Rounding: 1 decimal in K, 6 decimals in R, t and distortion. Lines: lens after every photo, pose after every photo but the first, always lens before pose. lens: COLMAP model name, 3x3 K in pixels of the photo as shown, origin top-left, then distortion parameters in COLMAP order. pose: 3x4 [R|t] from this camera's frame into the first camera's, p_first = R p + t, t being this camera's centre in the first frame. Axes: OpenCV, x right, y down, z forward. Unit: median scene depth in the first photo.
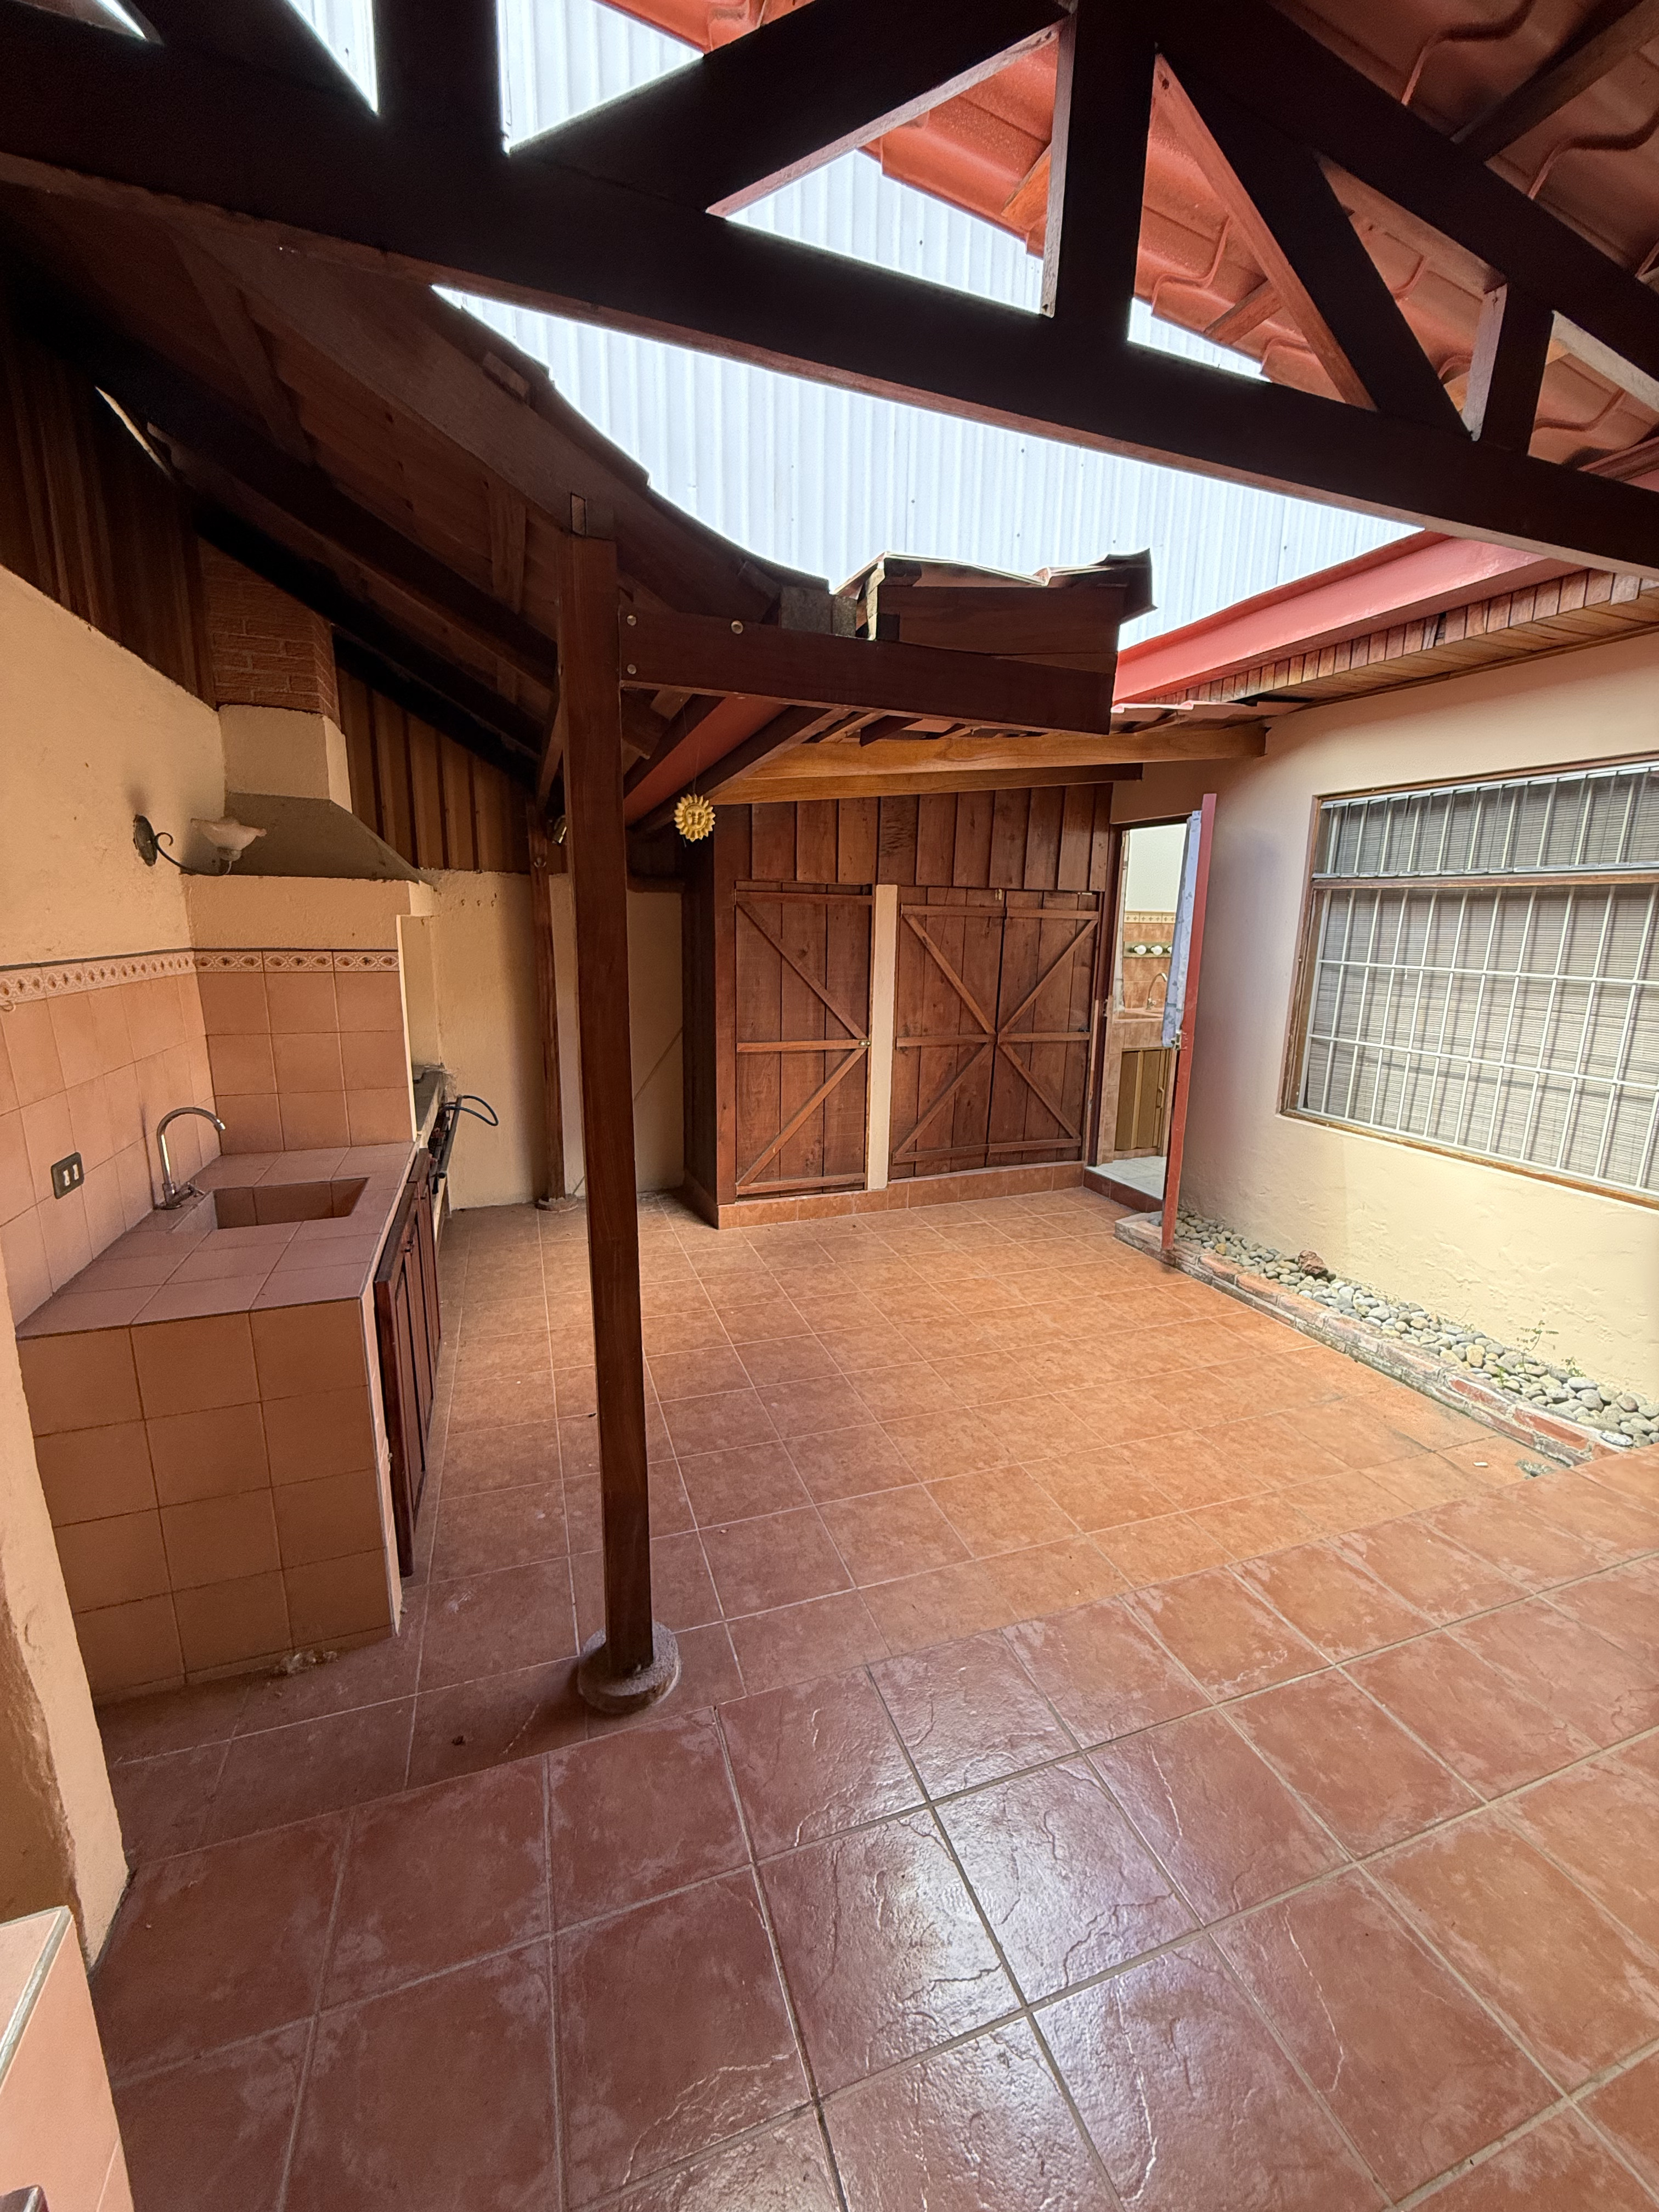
lens RADIAL K [[883.5, 0, 828.2], [0, 883.5, 1107.3], [0, 0, 1]] dist [-0.001698, 0.000164]
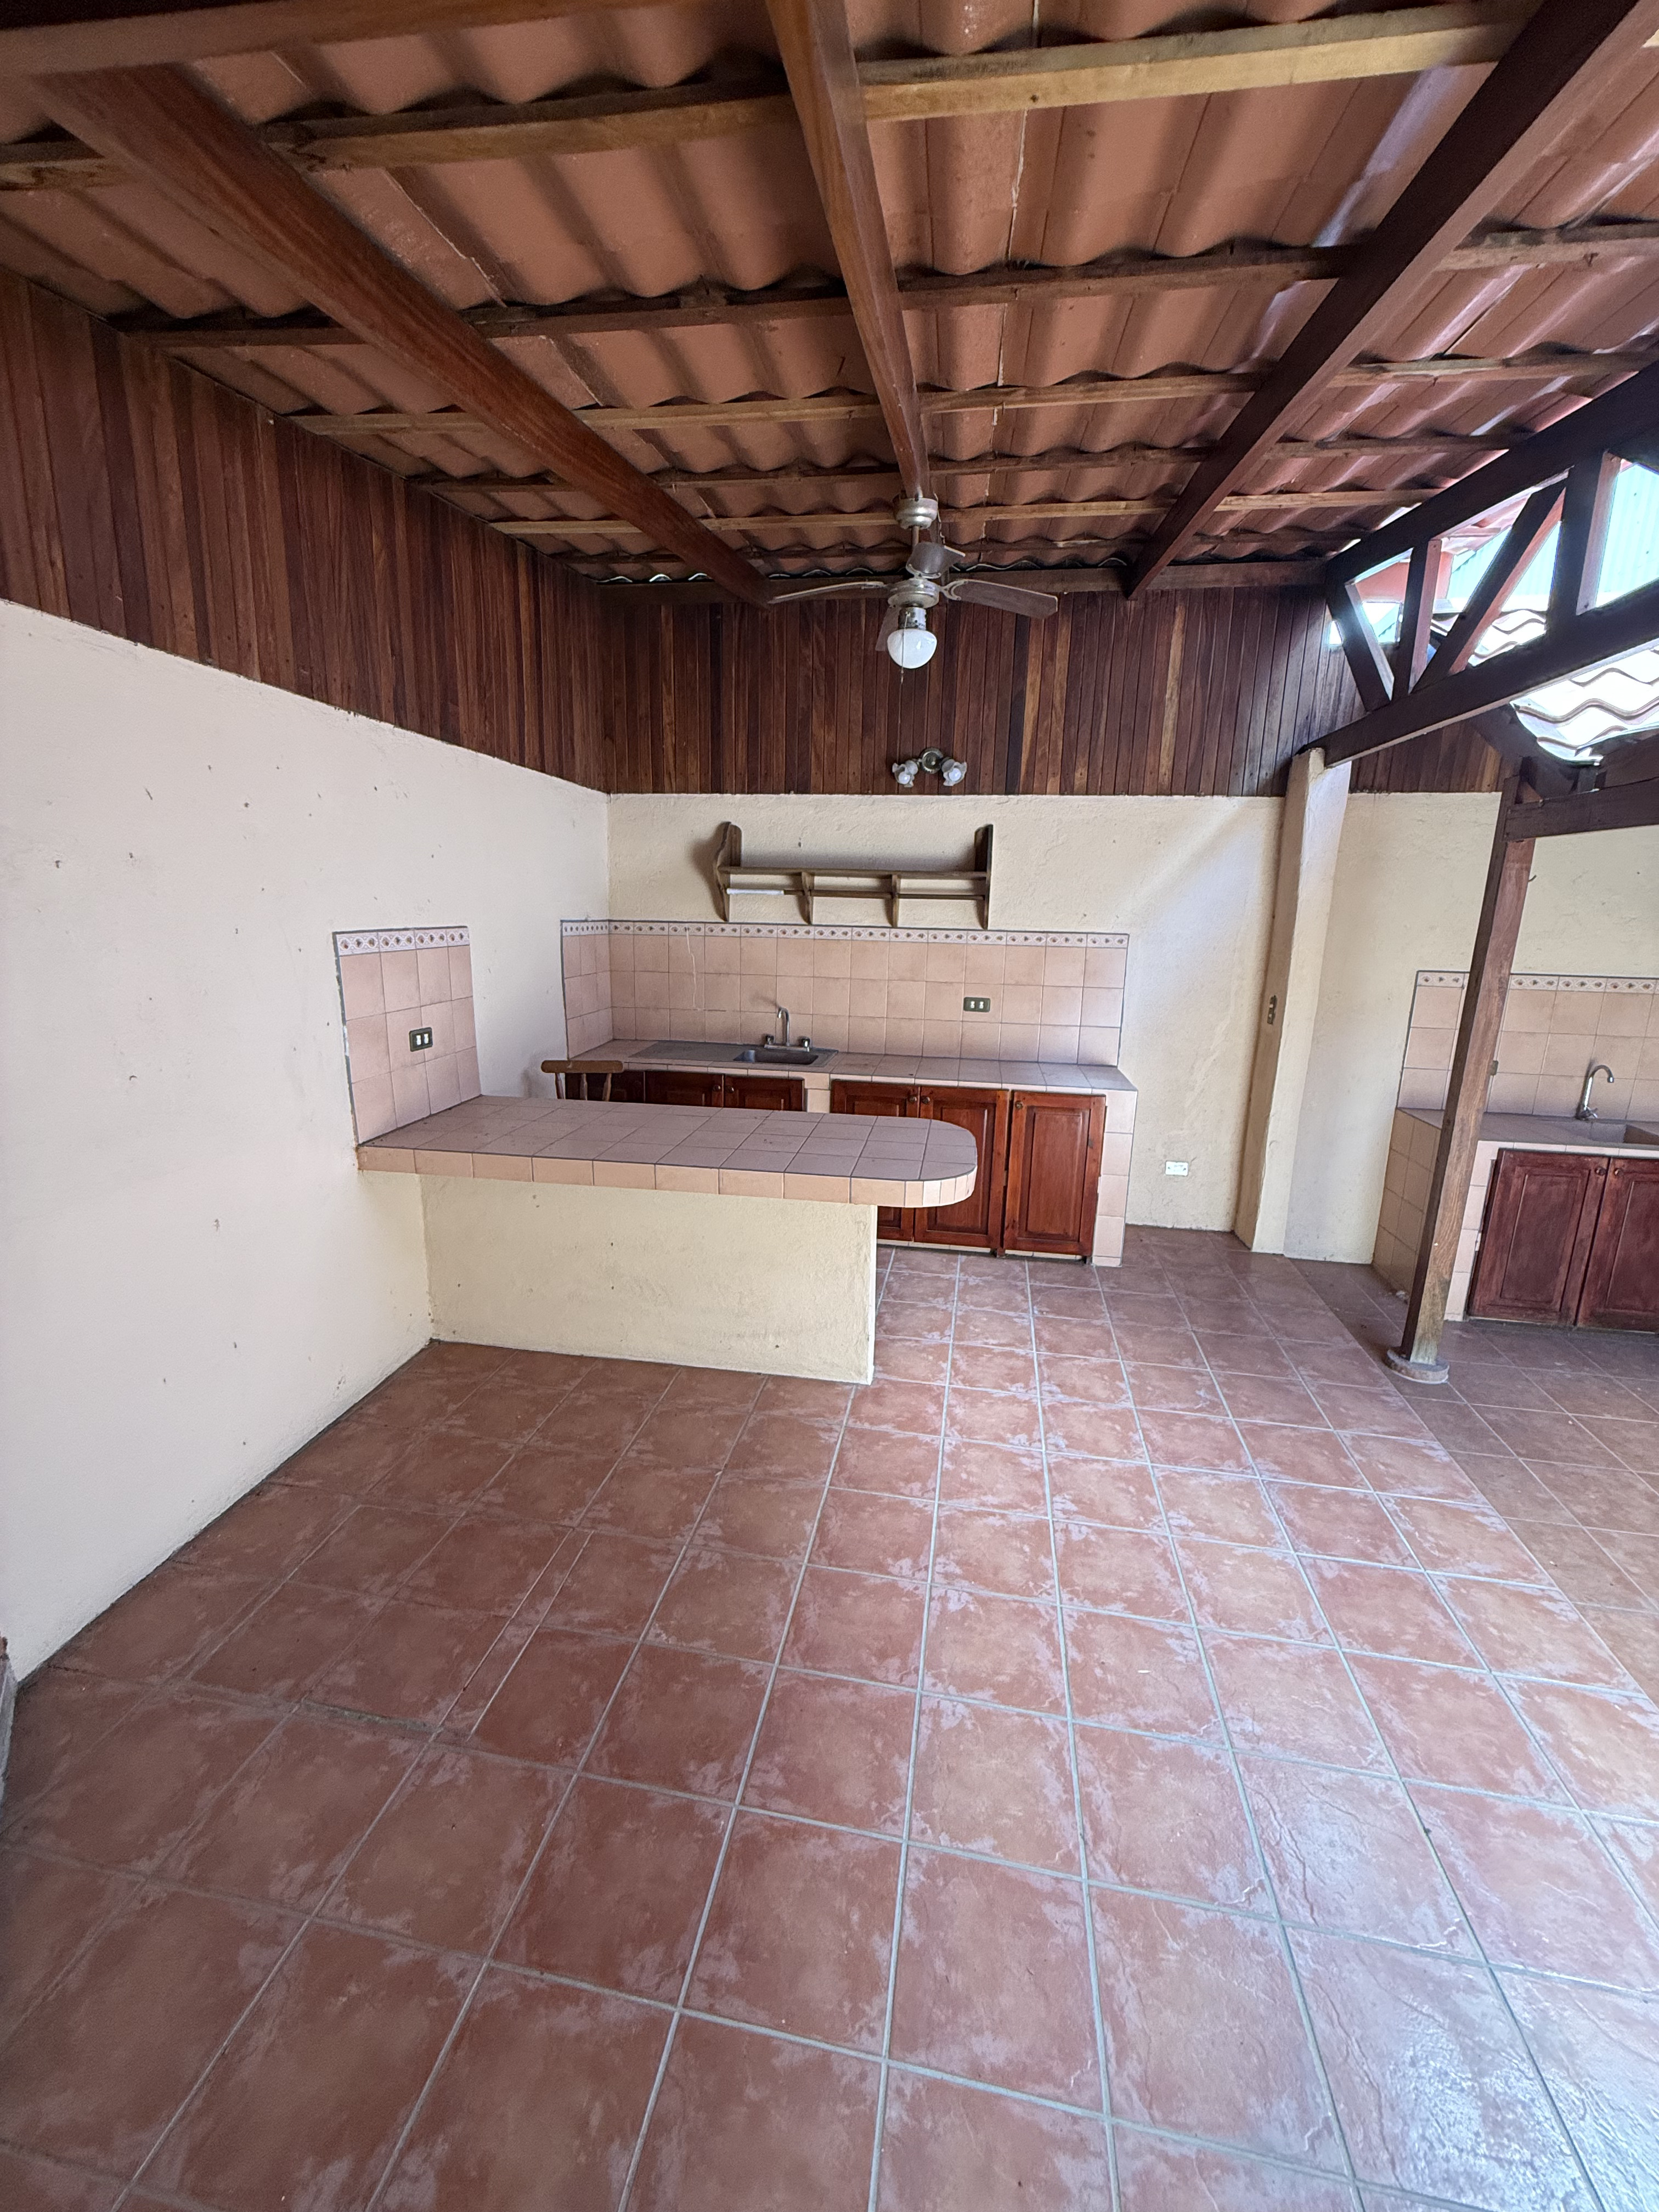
lens RADIAL K [[883.5, 0, 835.3], [0, 883.5, 1096.3], [0, 0, 1]] dist [-0.001698, 0.000164]
pose [[-0.486258, 0.163011, -0.858476, 1.227078], [-0.215944, 0.929555, 0.298823, -0.110123], [0.846712, 0.330688, -0.416802, 0.382291]]
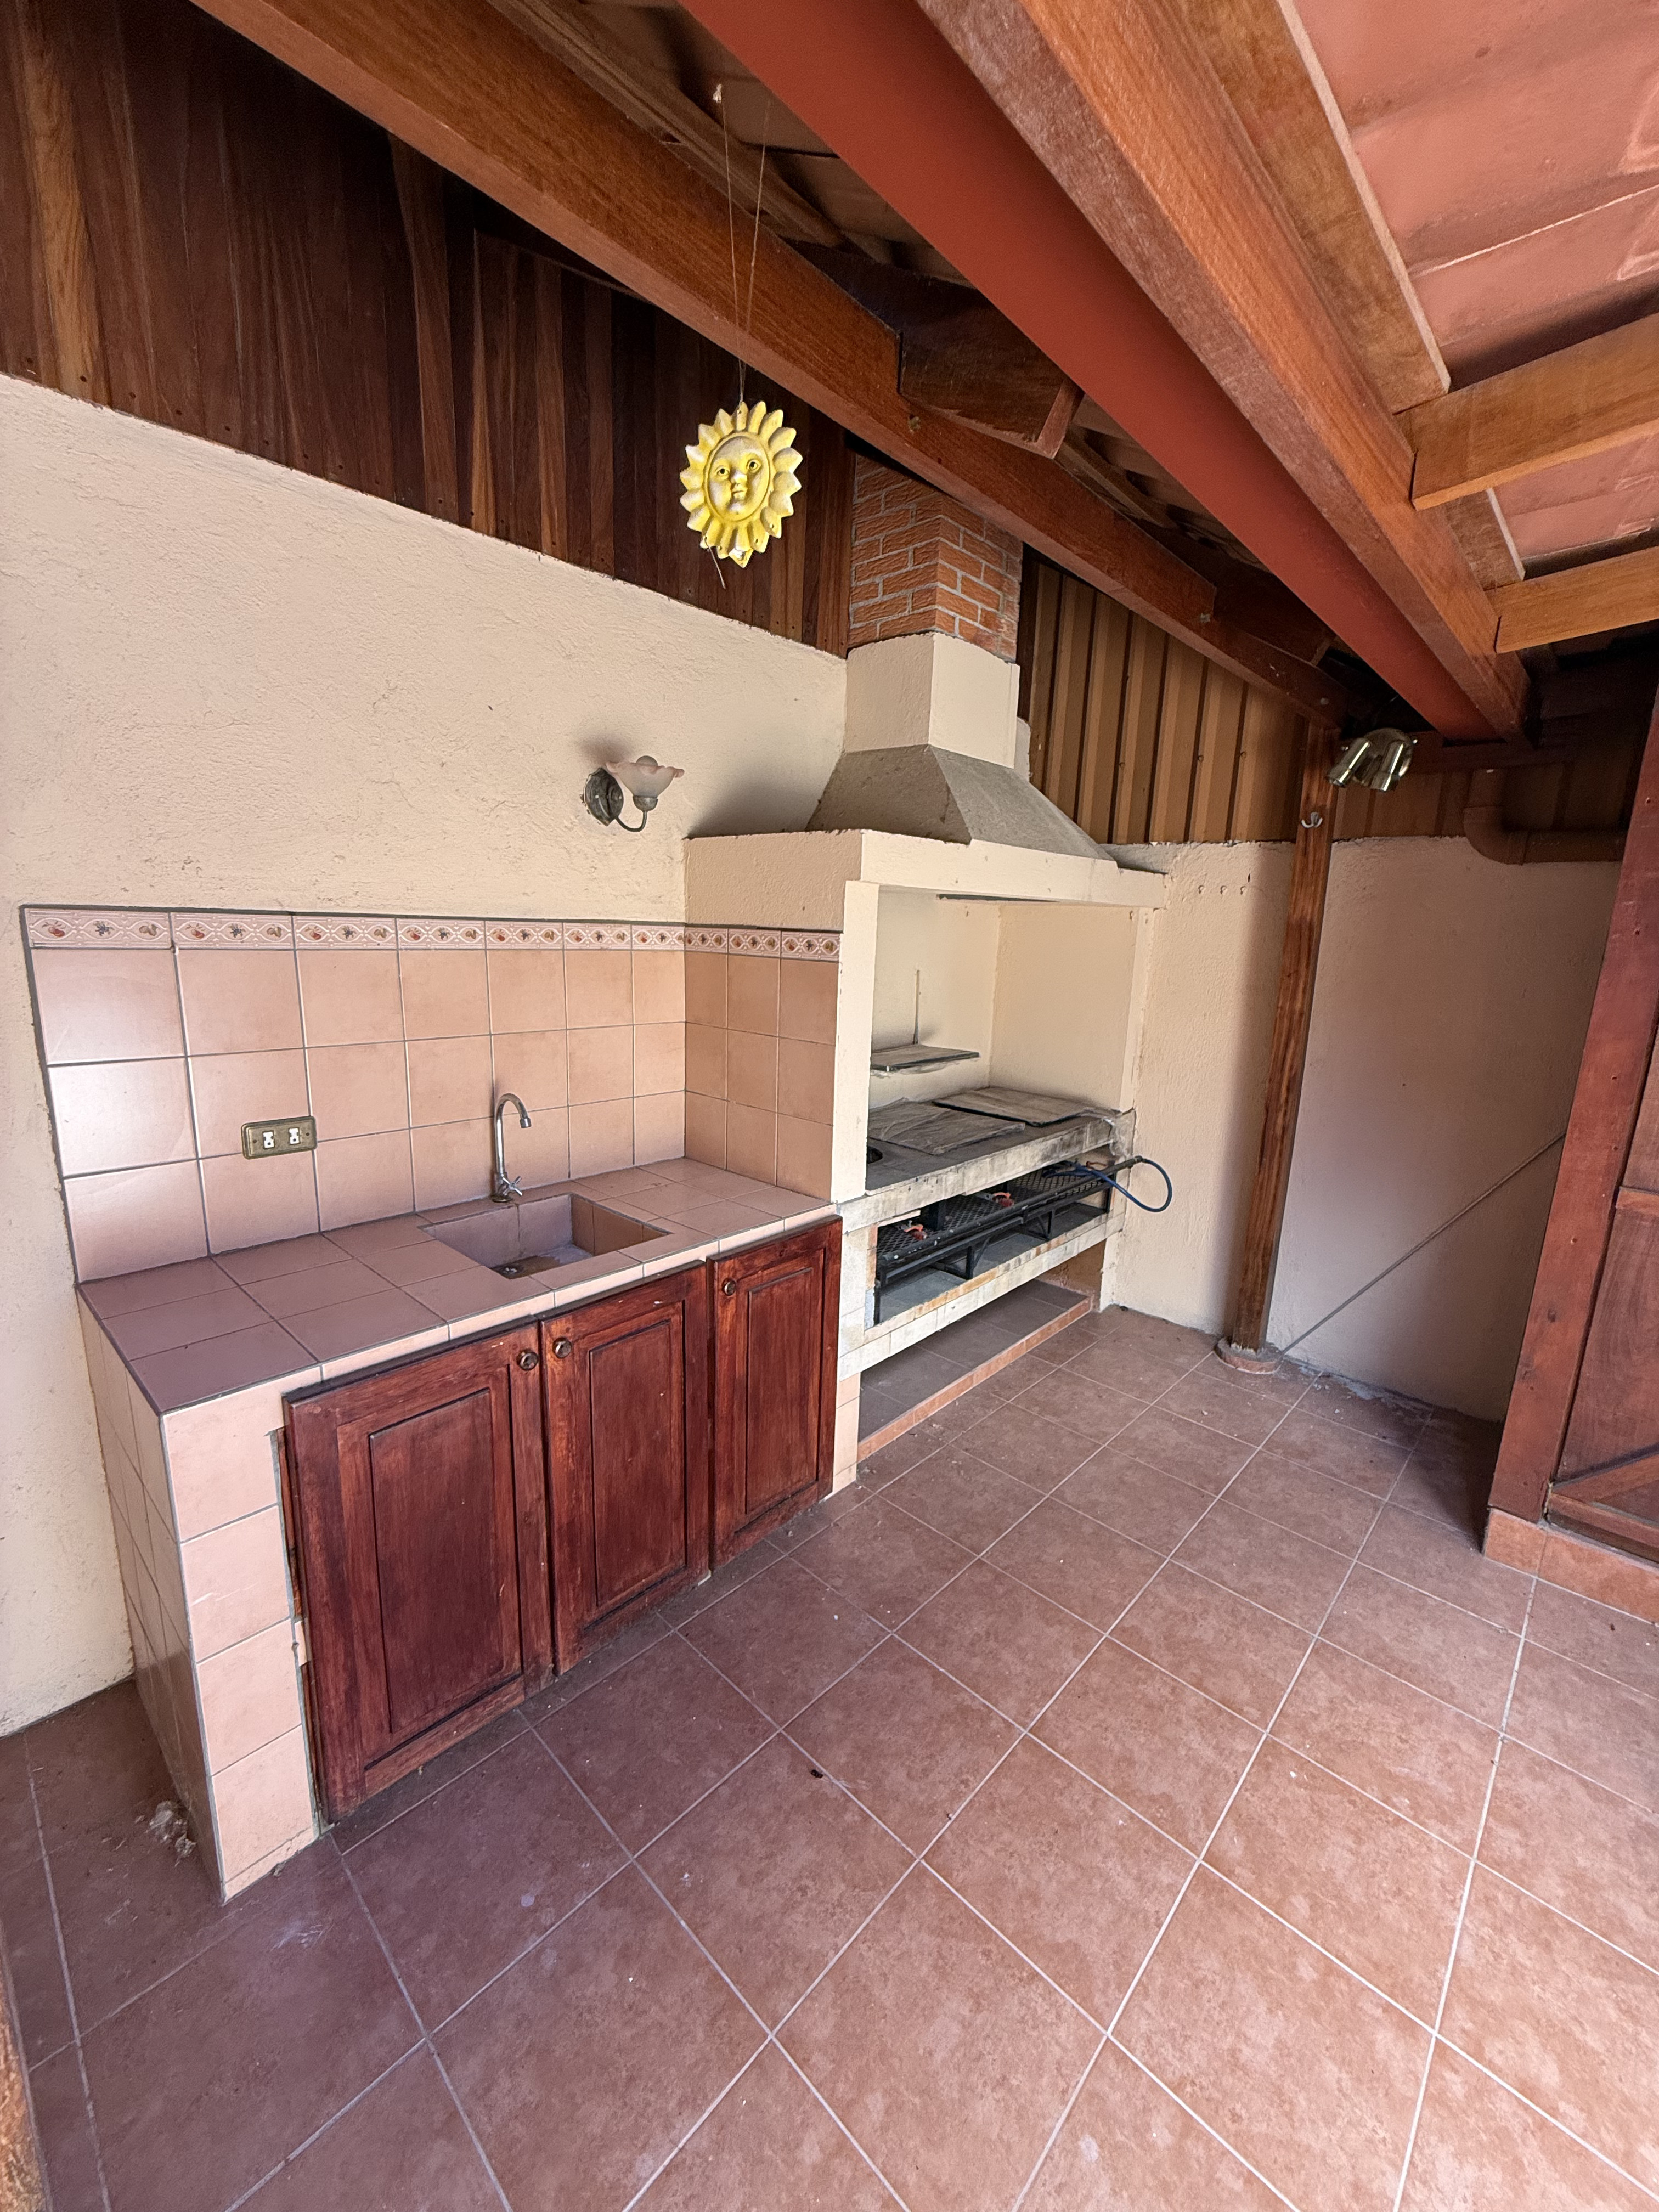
lens RADIAL K [[883.5, 0, 827.9], [0, 883.5, 1099.2], [0, 0, 1]] dist [-0.001698, 0.000164]
pose [[0.458547, 0.176111, -0.871045, 0.141573], [-0.211490, 0.973632, 0.085517, -0.110249], [0.863138, 0.145004, 0.483701, 0.696553]]
